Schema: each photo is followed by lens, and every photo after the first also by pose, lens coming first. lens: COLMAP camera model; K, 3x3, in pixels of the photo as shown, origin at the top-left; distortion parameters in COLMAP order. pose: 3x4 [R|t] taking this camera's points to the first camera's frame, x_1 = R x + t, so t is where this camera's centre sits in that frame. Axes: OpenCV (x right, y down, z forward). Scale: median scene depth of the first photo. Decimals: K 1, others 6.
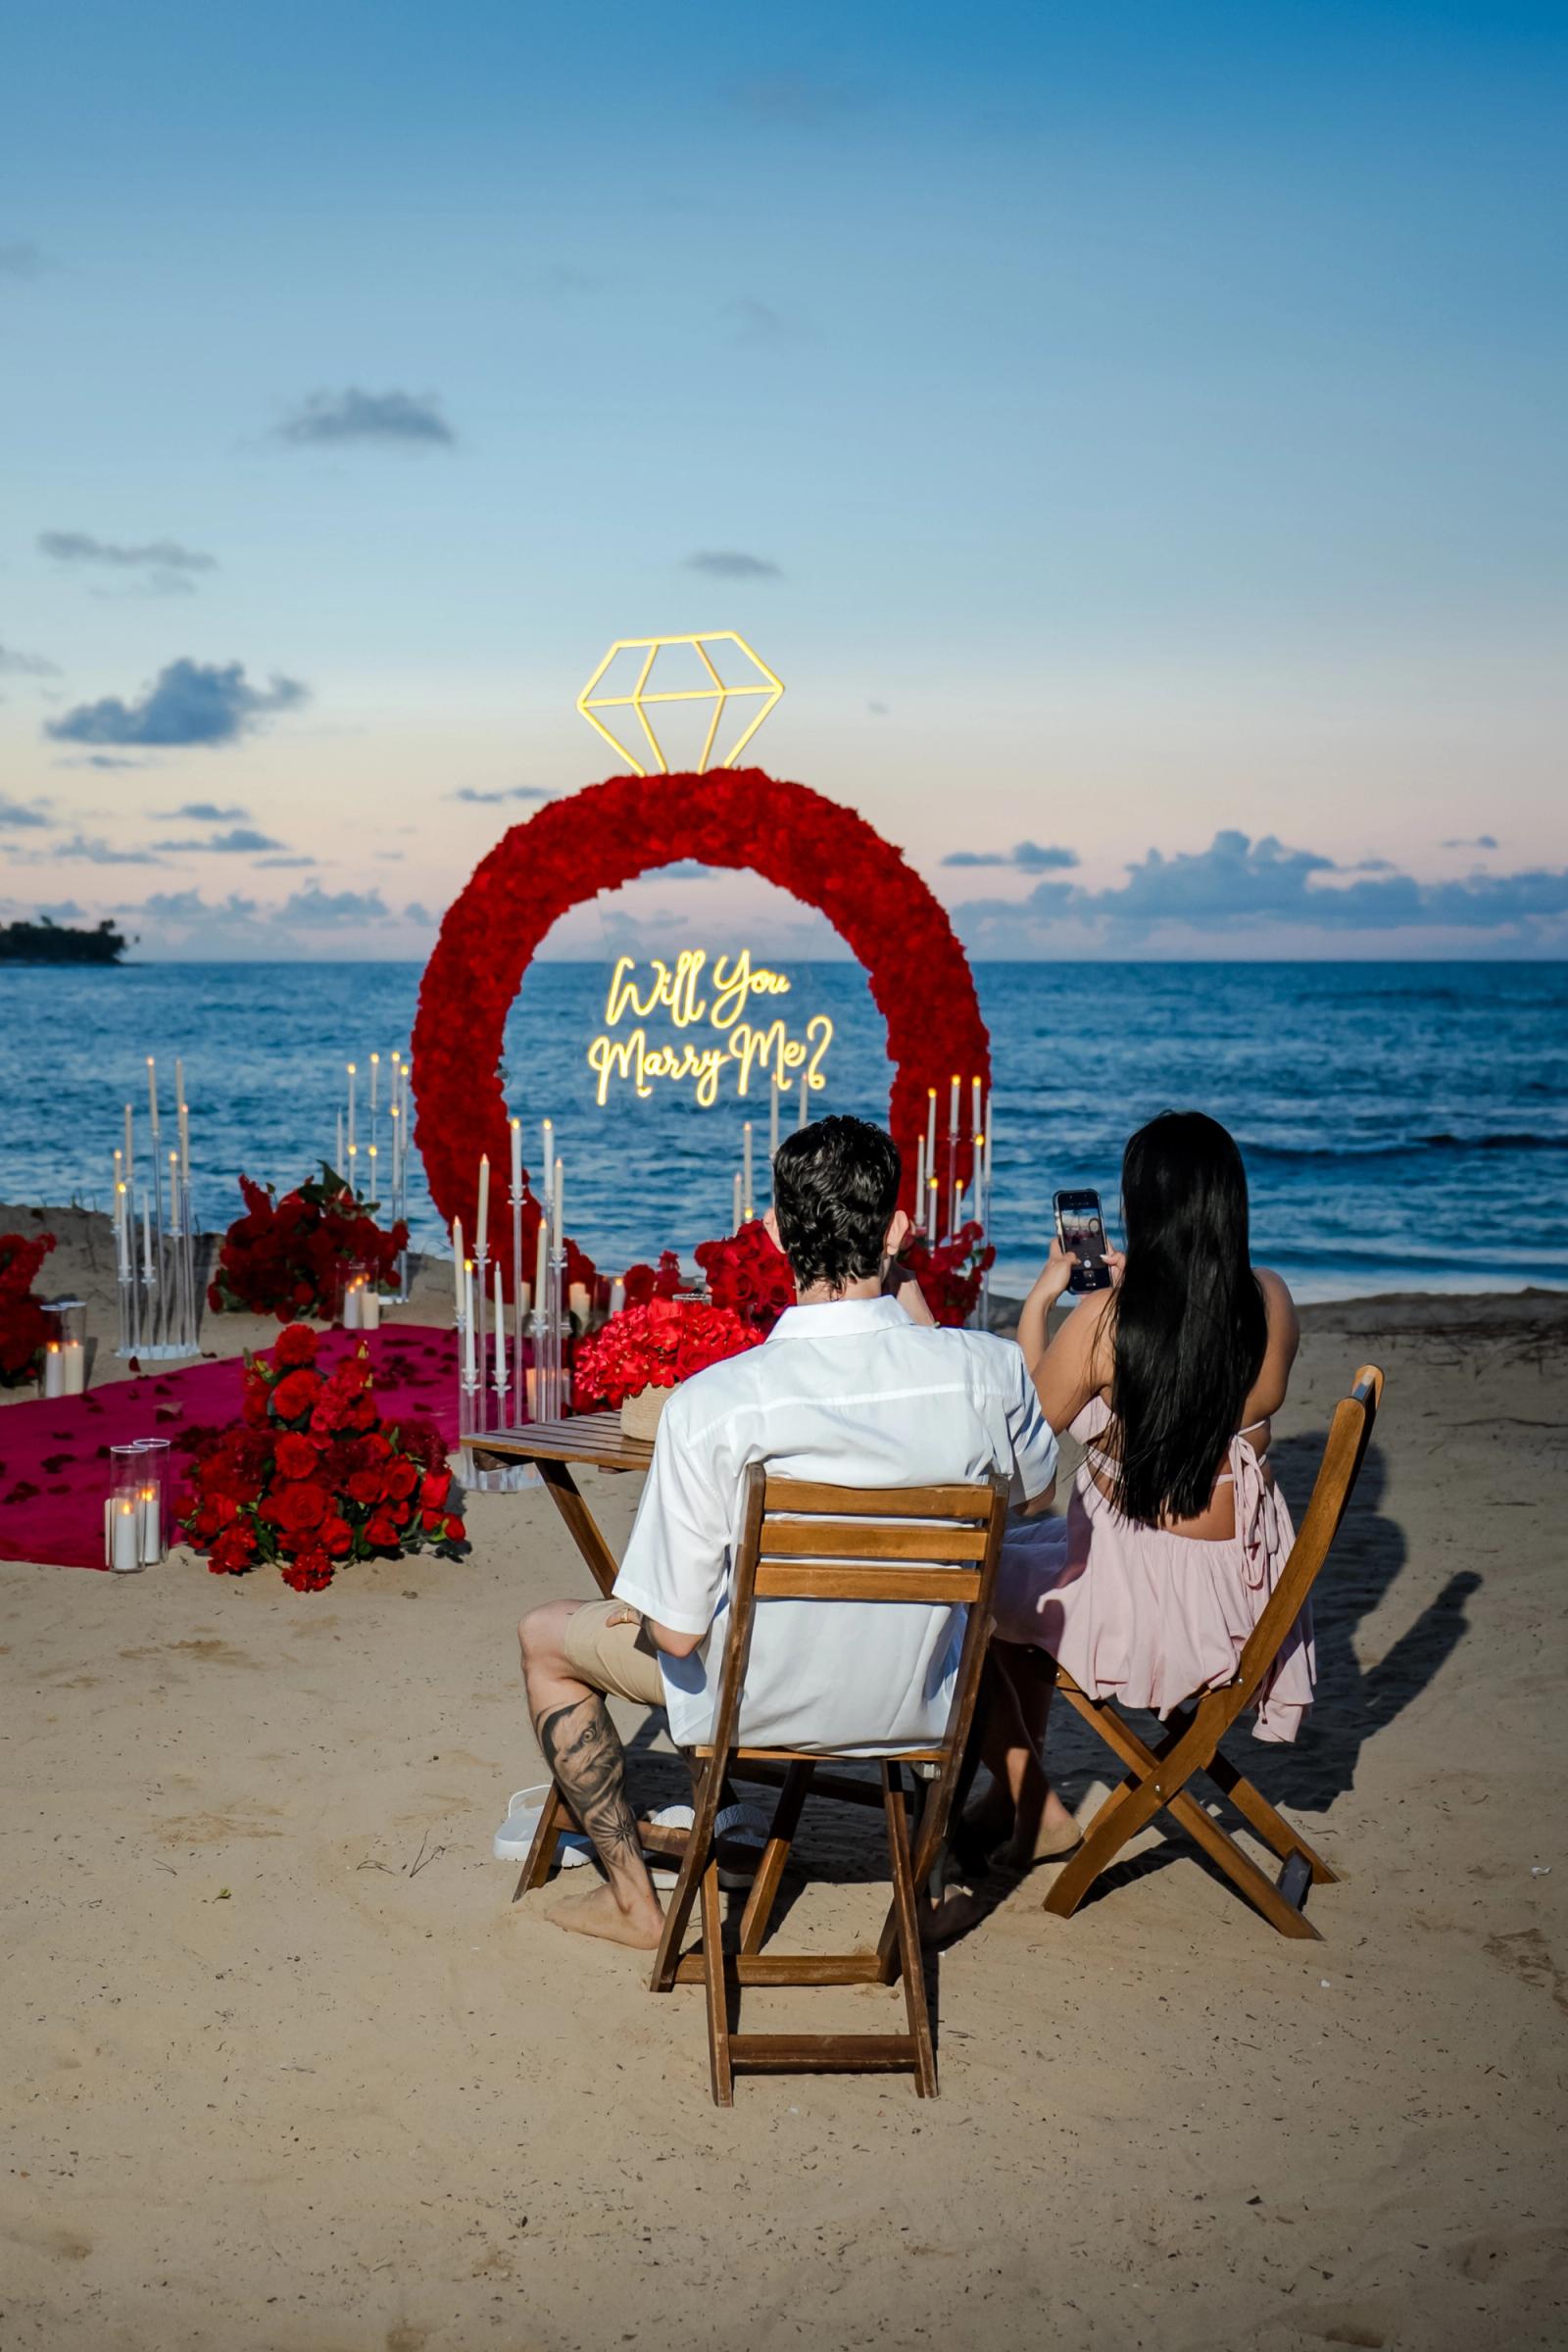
lens RADIAL K [[3746.2, 0, 797.6], [0, 3746.2, 1173.7], [0, 0, 1]] dist [-0.008038, 0.000000]
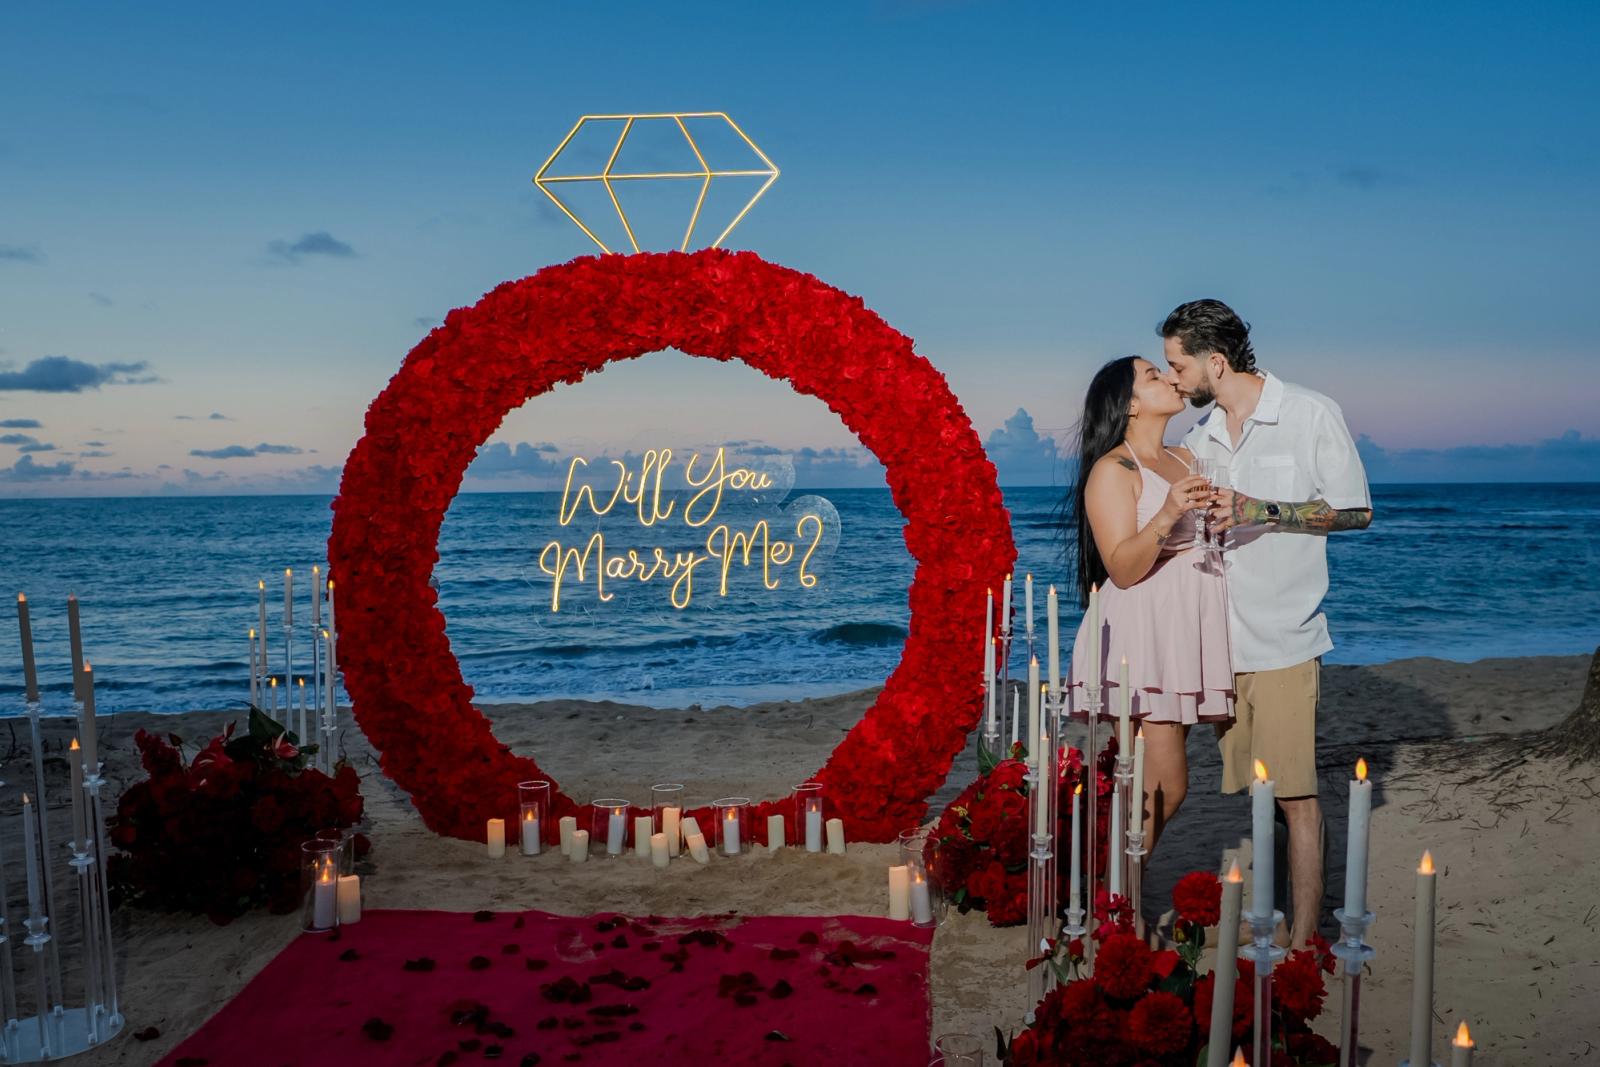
lens RADIAL K [[1360.5, 0, 878.0], [0, 1360.5, 539.5], [0, 0, 1]] dist [0.045739, -0.012721]
pose [[0.887125, -0.024682, 0.460869, -0.140759], [0.037229, 0.999142, -0.018152, -0.027905], [-0.460025, 0.033261, 0.887283, 0.671434]]
